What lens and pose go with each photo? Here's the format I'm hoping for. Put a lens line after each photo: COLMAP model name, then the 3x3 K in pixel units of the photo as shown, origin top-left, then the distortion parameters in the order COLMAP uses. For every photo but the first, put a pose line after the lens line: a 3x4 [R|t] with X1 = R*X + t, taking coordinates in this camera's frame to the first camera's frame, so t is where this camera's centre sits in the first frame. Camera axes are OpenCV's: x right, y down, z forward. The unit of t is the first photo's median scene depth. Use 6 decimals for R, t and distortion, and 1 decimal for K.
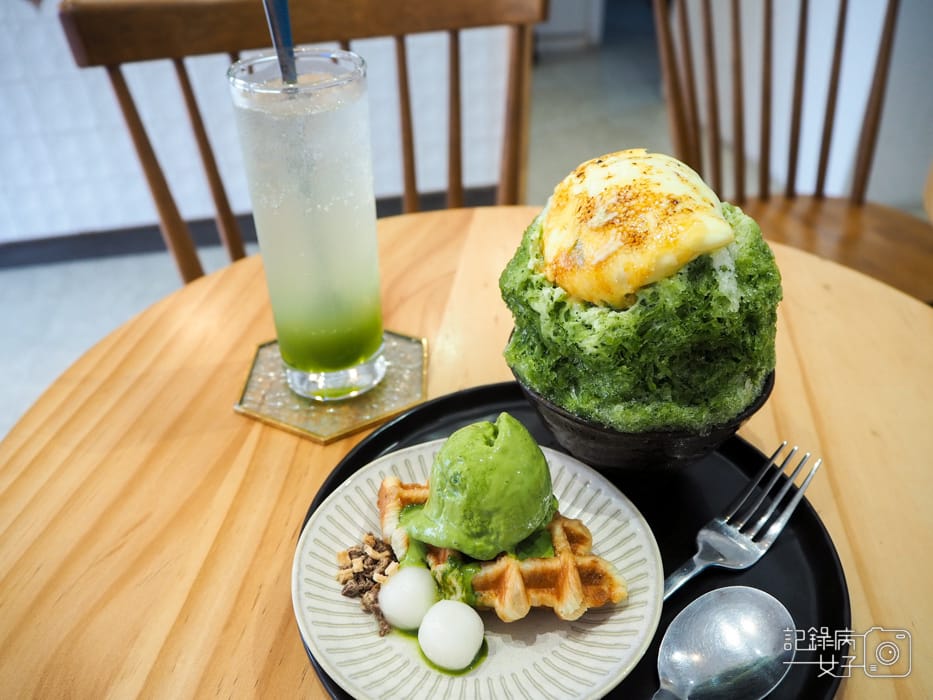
lens RADIAL K [[786.2, 0, 470.4], [0, 786.2, 331.2], [0, 0, 1]] dist [-0.020986, -0.003780]
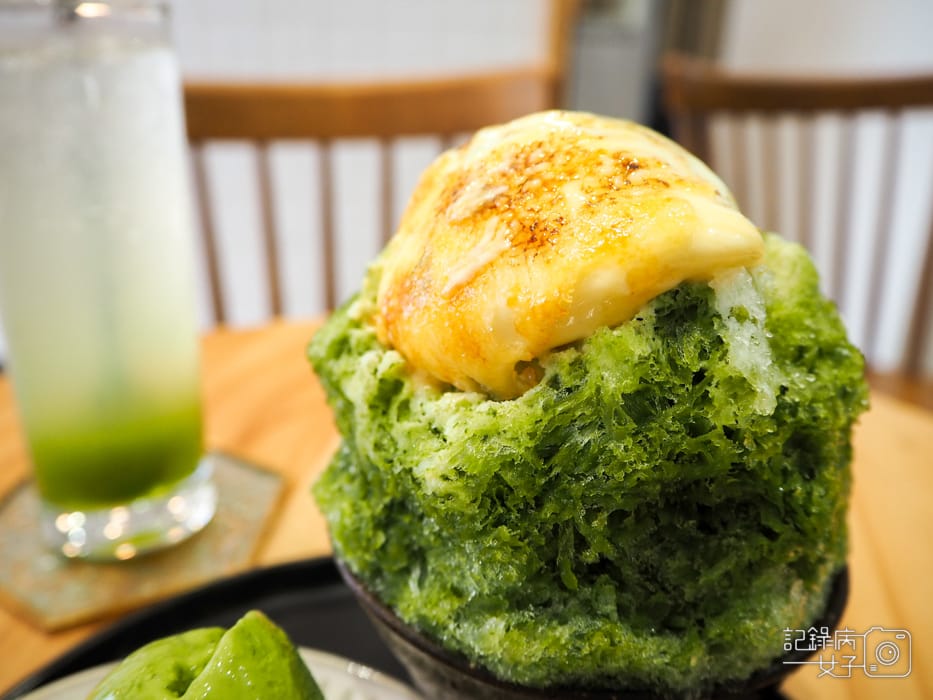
lens RADIAL K [[786.2, 0, 450.4], [0, 786.2, 339.5], [0, 0, 1]] dist [-0.020986, -0.003780]
pose [[0.995688, 0.061956, -0.069048, 0.186980], [-0.074430, 0.977784, -0.195953, 0.030121], [0.055373, 0.200247, 0.978179, 0.547241]]
